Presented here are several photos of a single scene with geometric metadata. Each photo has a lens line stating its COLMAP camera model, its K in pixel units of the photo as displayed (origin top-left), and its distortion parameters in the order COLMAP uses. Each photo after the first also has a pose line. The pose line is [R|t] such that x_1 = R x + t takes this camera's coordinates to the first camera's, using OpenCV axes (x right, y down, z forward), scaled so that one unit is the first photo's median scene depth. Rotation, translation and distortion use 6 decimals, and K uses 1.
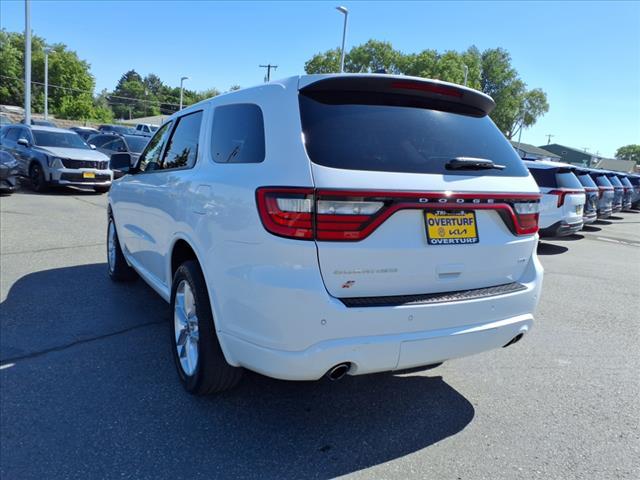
lens RADIAL K [[513.3, 0, 314.0], [0, 513.3, 238.2], [0, 0, 1]] dist [0.064782, -0.047210]
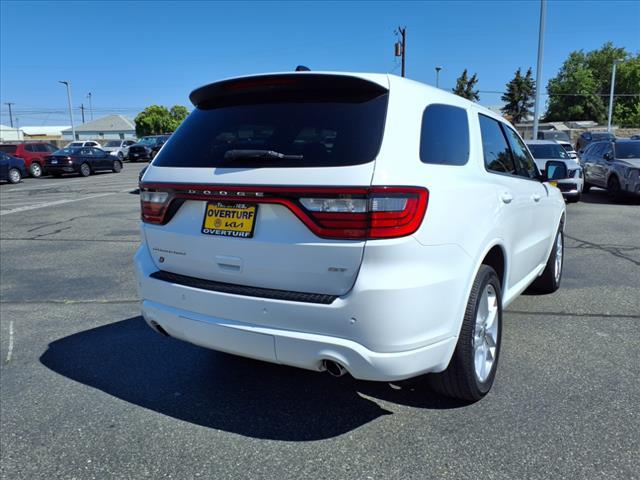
lens RADIAL K [[513.3, 0, 321.9], [0, 513.3, 235.7], [0, 0, 1]] dist [0.064782, -0.047210]
pose [[0.507929, 0.066695, -0.858813, 1.234548], [-0.091911, 0.995503, 0.022951, -0.029585], [0.856481, 0.067277, 0.511775, 0.643500]]
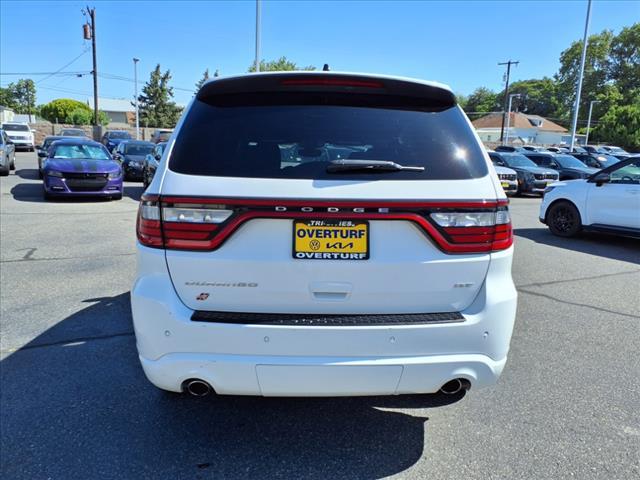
lens RADIAL K [[513.3, 0, 313.8], [0, 513.3, 236.4], [0, 0, 1]] dist [0.064782, -0.047210]
pose [[0.901284, 0.029326, -0.432235, 0.615496], [-0.035261, 0.999362, -0.005722, -0.021282], [0.431792, 0.020398, 0.901743, 0.211933]]
